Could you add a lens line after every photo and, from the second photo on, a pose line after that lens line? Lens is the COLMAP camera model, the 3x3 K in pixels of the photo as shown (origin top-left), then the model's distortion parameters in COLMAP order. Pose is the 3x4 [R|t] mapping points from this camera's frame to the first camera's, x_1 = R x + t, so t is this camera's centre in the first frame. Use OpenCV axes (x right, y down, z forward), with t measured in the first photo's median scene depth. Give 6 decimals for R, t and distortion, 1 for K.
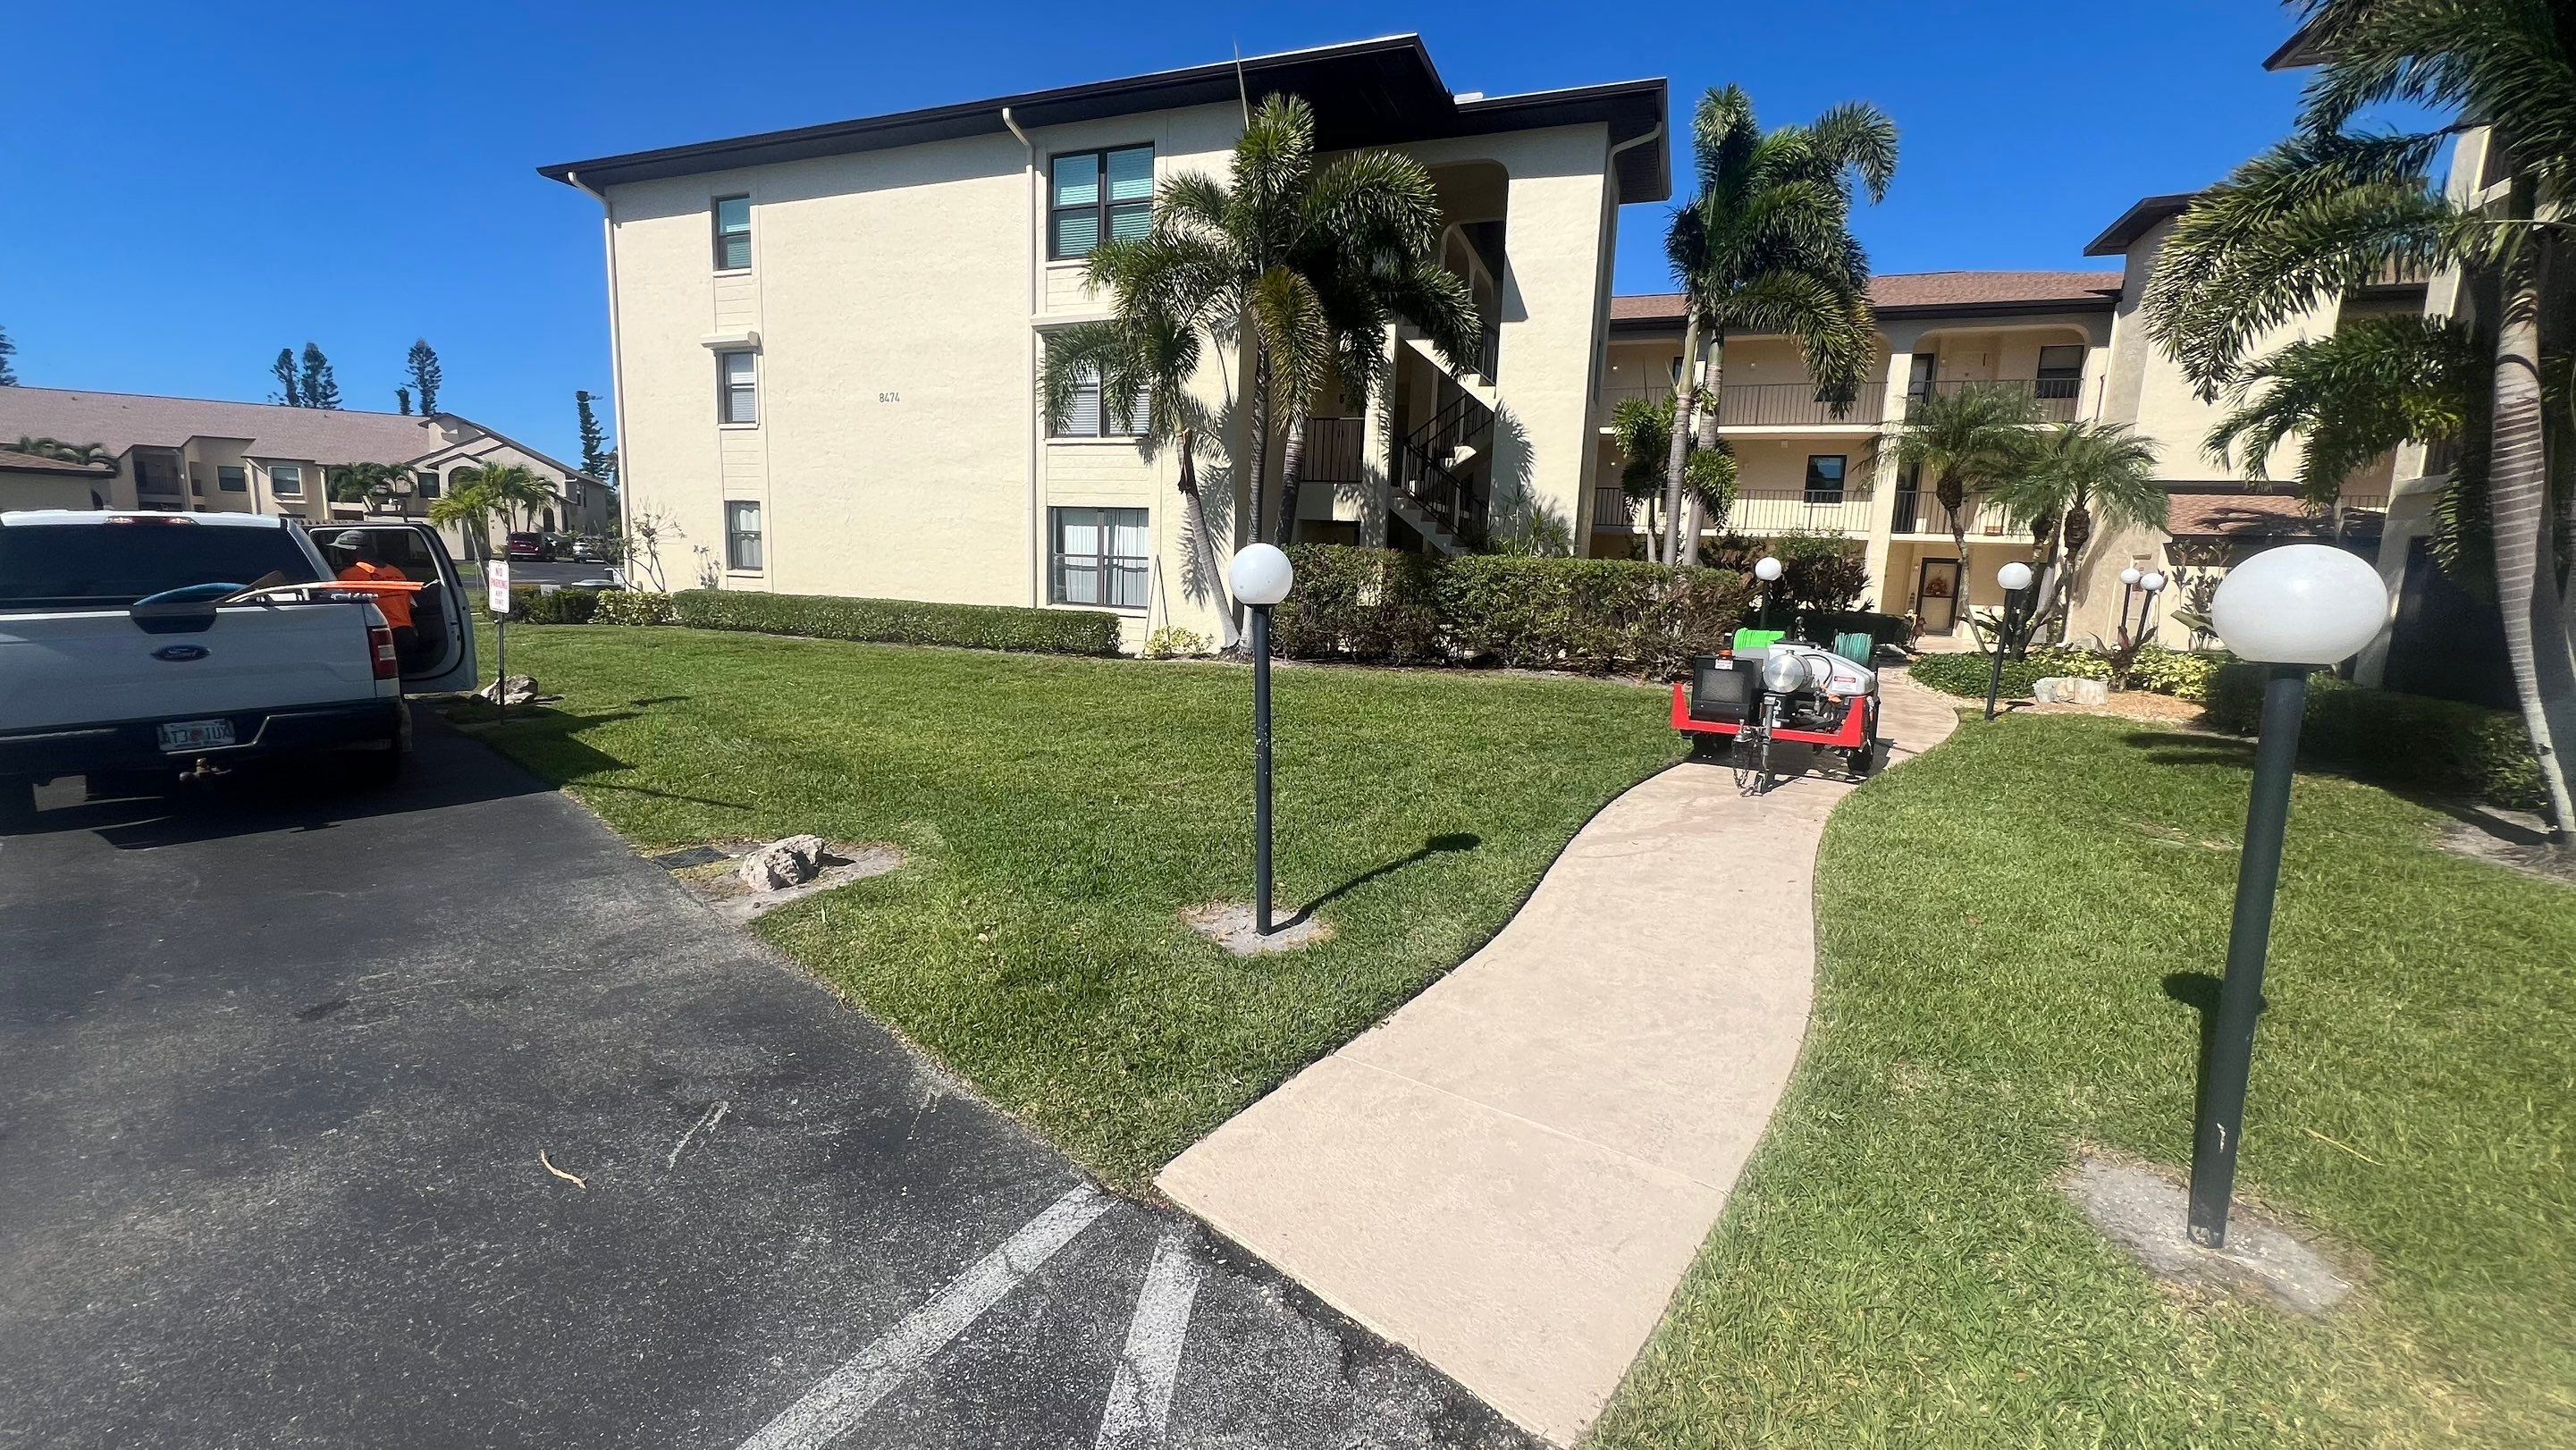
lens RADIAL K [[1034.7, 0, 1274.6], [0, 1034.7, 711.2], [0, 0, 1]] dist [-0.002342, 0.000404]
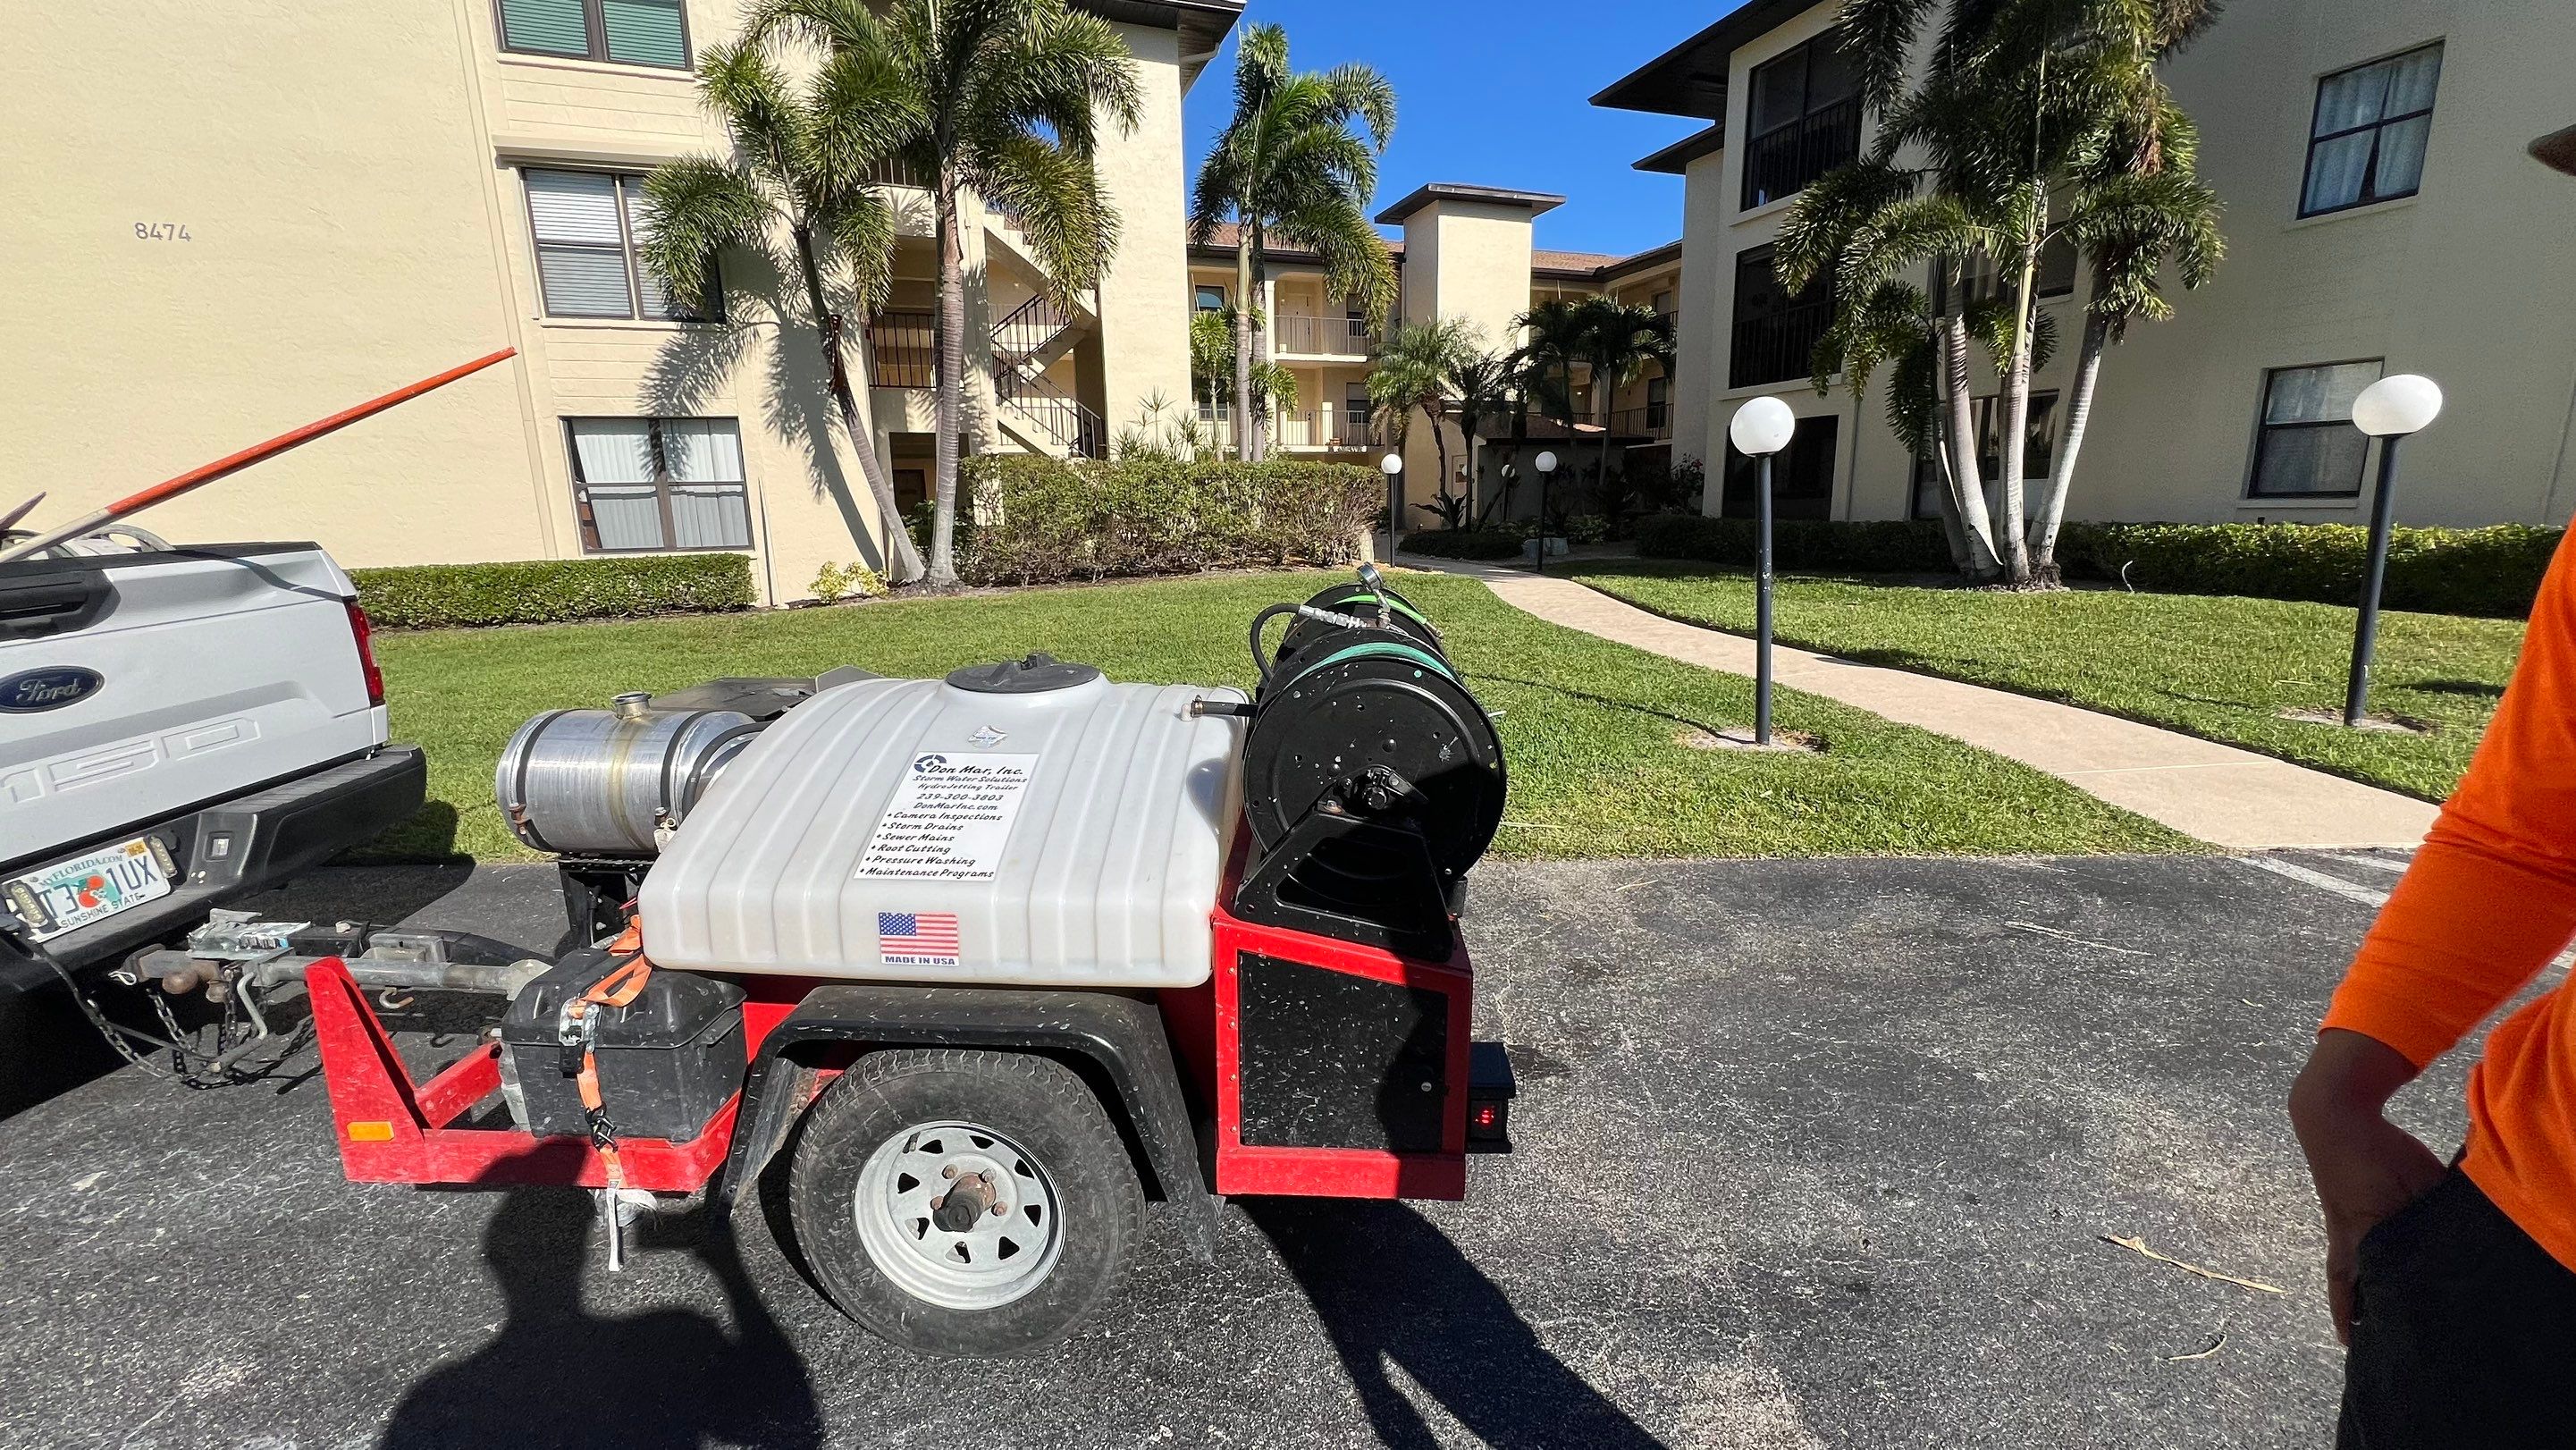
lens RADIAL K [[1034.7, 0, 1274.6], [0, 1034.7, 711.2], [0, 0, 1]] dist [-0.002342, 0.000404]
pose [[0.750325, -0.182162, 0.635475, -0.382496], [0.141451, 0.983262, 0.114840, -0.010316], [-0.645758, 0.003721, 0.763533, 0.156332]]
